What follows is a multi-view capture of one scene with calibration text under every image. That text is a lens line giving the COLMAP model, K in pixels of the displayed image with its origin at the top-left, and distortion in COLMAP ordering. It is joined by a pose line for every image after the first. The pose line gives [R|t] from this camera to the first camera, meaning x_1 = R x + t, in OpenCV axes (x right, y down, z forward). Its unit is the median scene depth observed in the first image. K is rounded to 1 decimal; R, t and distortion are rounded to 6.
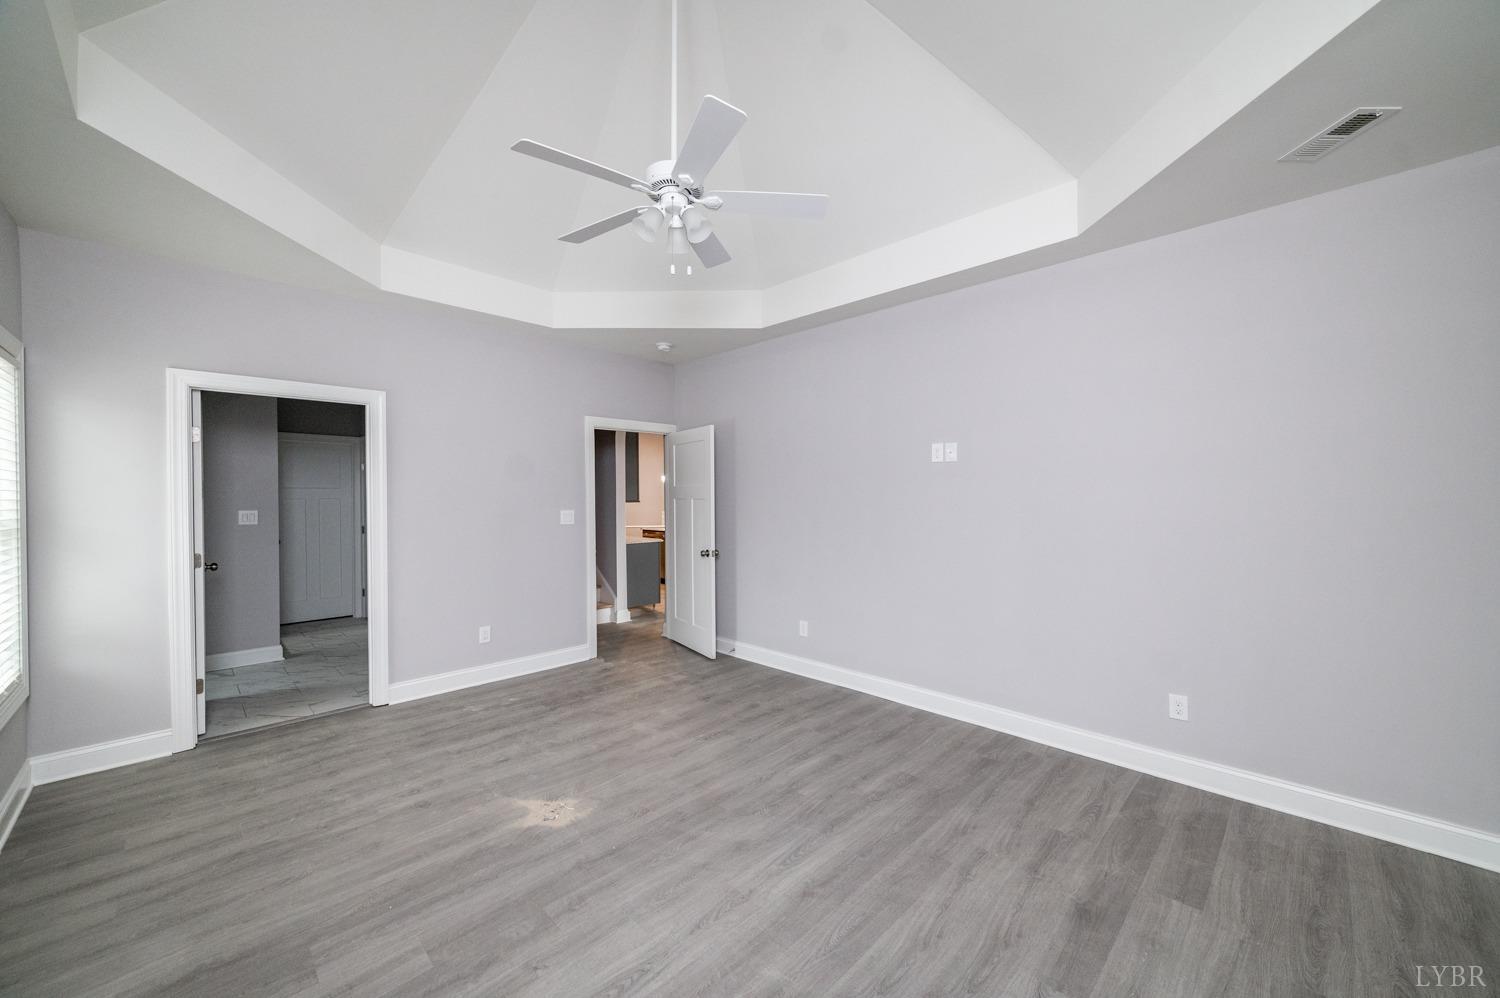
lens RADIAL K [[568.1, 0, 753.3], [0, 568.1, 499.1], [0, 0, 1]] dist [0.000430, 0.000344]
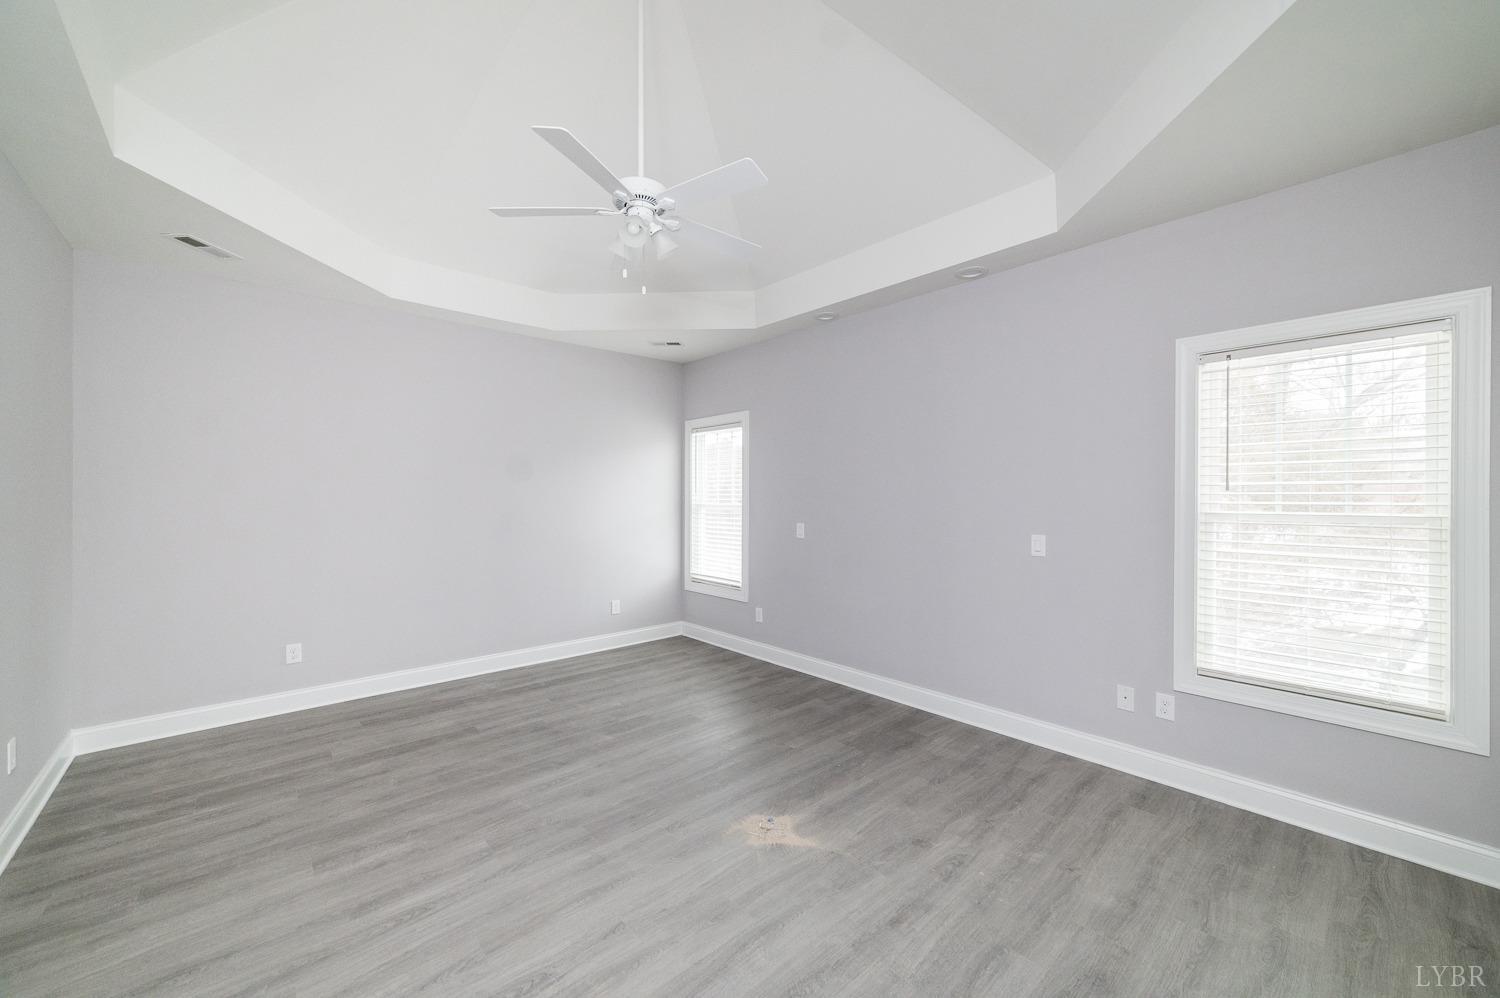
lens RADIAL K [[568.1, 0, 753.3], [0, 568.1, 499.1], [0, 0, 1]] dist [0.000430, 0.000344]
pose [[-0.998284, 0.002865, 0.058487, -0.385223], [0.003243, 0.999975, 0.006362, 0.002378], [-0.058467, 0.006541, -0.998268, 1.930034]]
